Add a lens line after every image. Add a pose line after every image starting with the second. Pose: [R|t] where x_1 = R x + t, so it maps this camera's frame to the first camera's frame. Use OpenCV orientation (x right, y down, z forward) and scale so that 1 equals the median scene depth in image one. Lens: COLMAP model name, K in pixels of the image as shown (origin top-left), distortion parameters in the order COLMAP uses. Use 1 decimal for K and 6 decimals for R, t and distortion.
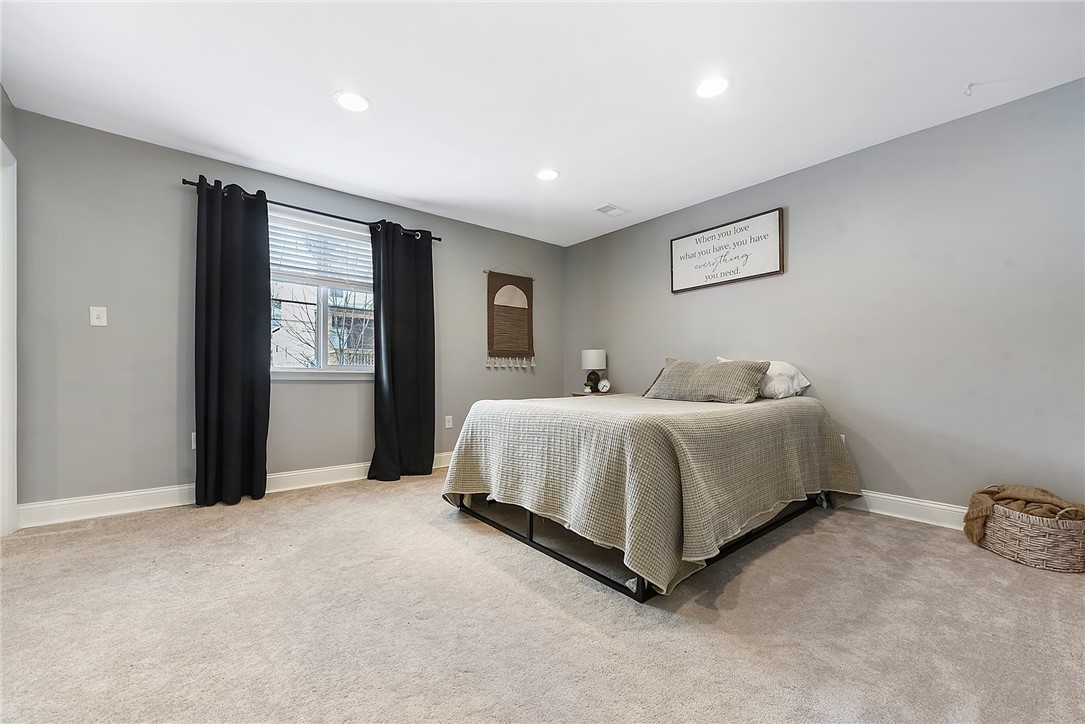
lens RADIAL K [[430.3, 0, 545.7], [0, 430.3, 374.1], [0, 0, 1]] dist [0.000702, -0.000204]
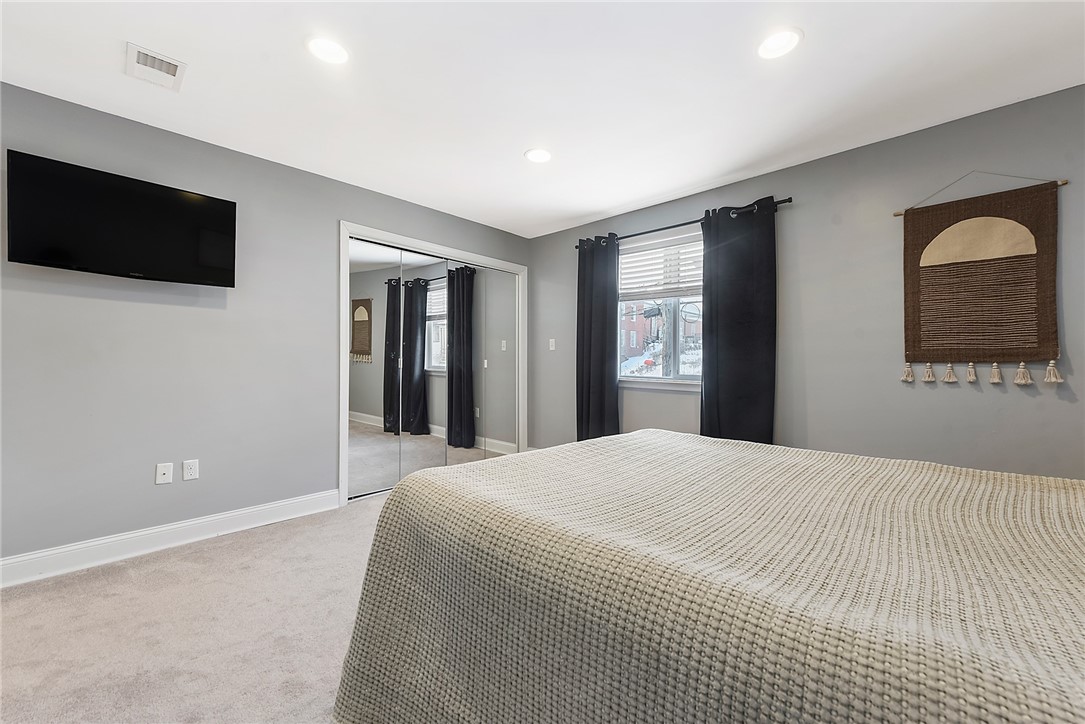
lens RADIAL K [[445.2, 0, 542.5], [0, 445.2, 362.0], [0, 0, 1]] dist [0.001694, -0.000136]
pose [[0.104323, 0.001887, -0.994542, 0.452604], [0.001000, 0.999997, 0.002002, -0.048983], [0.994543, -0.001203, 0.104320, 0.530040]]
